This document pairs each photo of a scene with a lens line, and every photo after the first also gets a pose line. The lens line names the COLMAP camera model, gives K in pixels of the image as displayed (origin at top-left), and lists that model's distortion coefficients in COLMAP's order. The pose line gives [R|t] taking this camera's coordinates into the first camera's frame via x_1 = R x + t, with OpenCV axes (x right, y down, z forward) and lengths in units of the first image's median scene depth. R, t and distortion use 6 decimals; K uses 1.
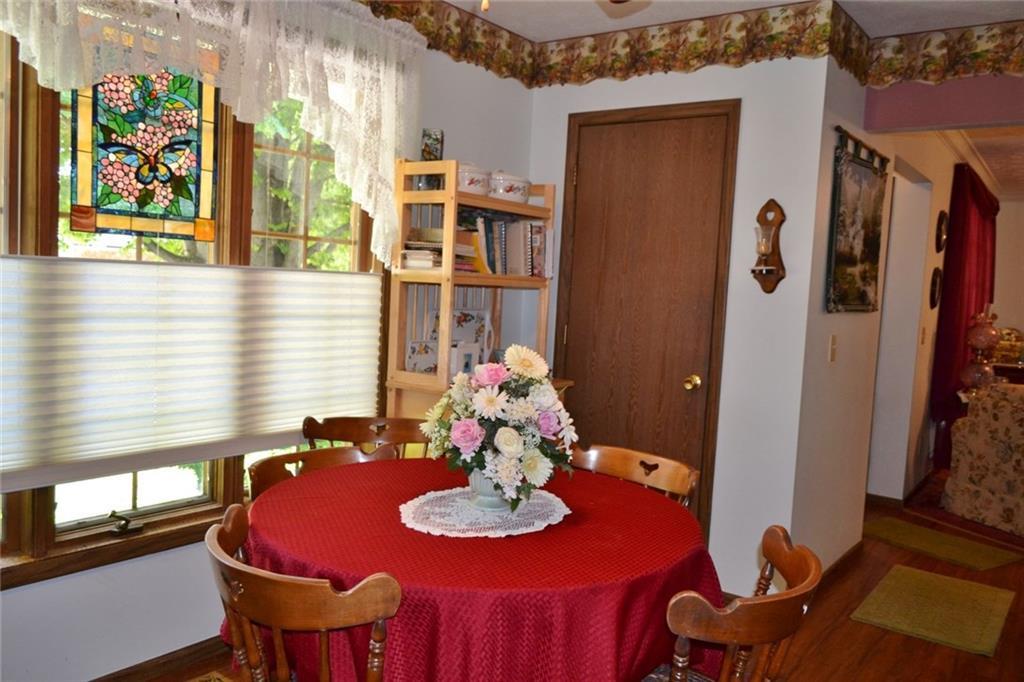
lens RADIAL K [[805.0, 0, 511.7], [0, 805.0, 342.8], [0, 0, 1]] dist [-0.029139, 0.014302]
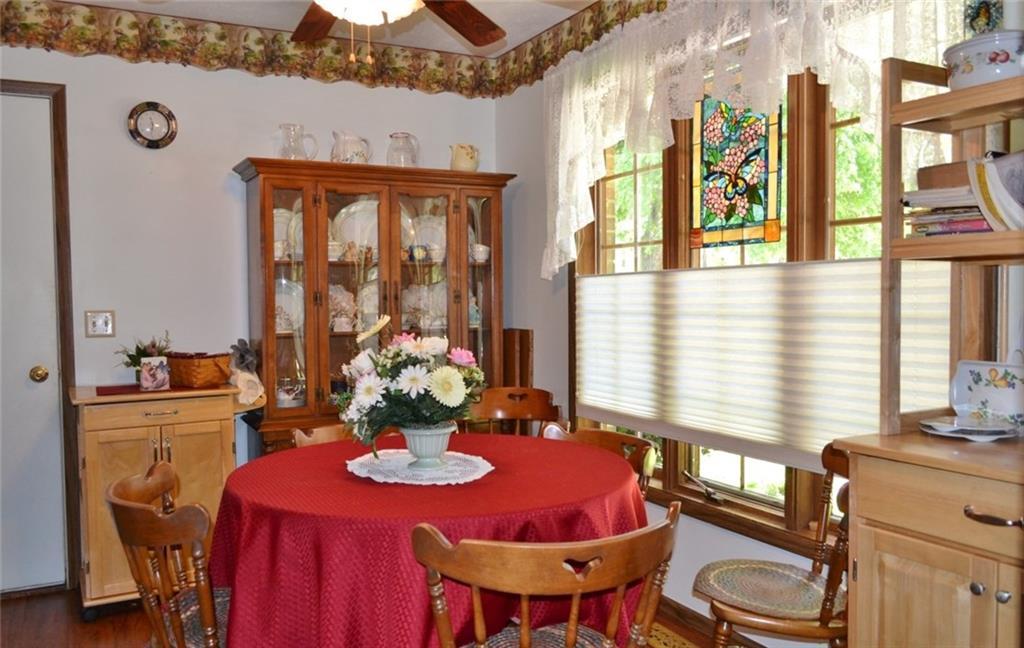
lens RADIAL K [[807.4, 0, 512.5], [0, 807.4, 321.1], [0, 0, 1]] dist [0.002646, -0.002404]
pose [[-0.428548, -0.022889, -0.903229, 0.705920], [-0.084981, 0.996269, 0.015074, -0.015692], [0.899514, 0.083217, -0.428894, 1.206466]]
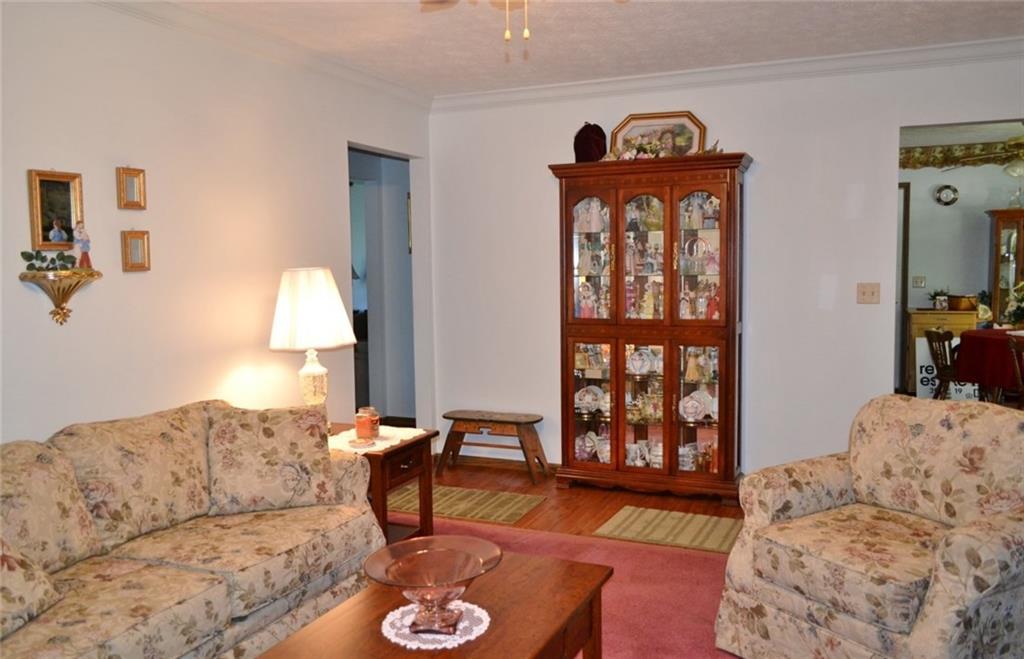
lens RADIAL K [[817.0, 0, 511.2], [0, 817.0, 328.2], [0, 0, 1]] dist [0.004461, -0.001012]
pose [[-0.974397, -0.023710, -0.223582, 4.821756], [-0.058328, 0.987035, 0.149530, -0.393113], [0.217138, 0.158743, -0.963147, 6.012041]]
